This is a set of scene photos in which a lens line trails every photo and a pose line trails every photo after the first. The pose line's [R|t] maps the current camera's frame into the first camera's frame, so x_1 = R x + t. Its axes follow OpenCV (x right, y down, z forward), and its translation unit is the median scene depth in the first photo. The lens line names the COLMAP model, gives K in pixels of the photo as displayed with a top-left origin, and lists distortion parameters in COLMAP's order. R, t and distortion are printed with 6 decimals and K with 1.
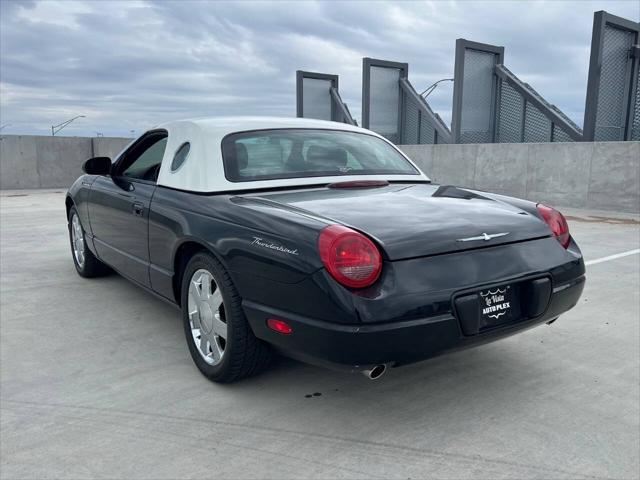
lens RADIAL K [[550.7, 0, 337.5], [0, 550.7, 241.1], [0, 0, 1]] dist [0.025864, 0.001324]
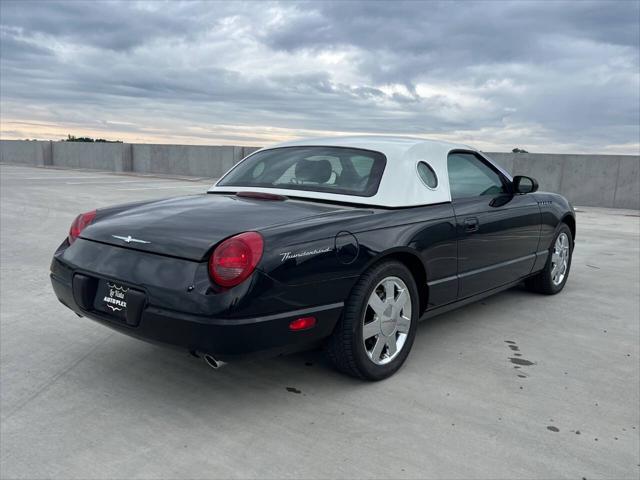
lens RADIAL K [[566.2, 0, 328.3], [0, 566.2, 220.9], [0, 0, 1]] dist [0.009924, -0.003522]
pose [[0.254489, 0.111583, -0.960617, 1.485736], [-0.173824, 0.982422, 0.068066, -0.196158], [0.951326, 0.149656, 0.269412, 1.062912]]
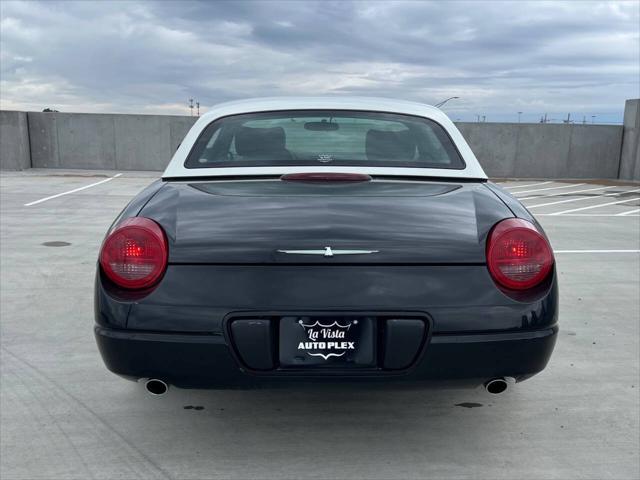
lens RADIAL K [[669.6, 0, 337.5], [0, 669.6, 238.0], [0, 0, 1]] dist [0.027385, -0.007717]
pose [[0.826648, 0.100732, -0.553630, 0.788392], [-0.103517, 0.994279, 0.026340, -0.052169], [0.553116, 0.035536, 0.832346, 0.227132]]
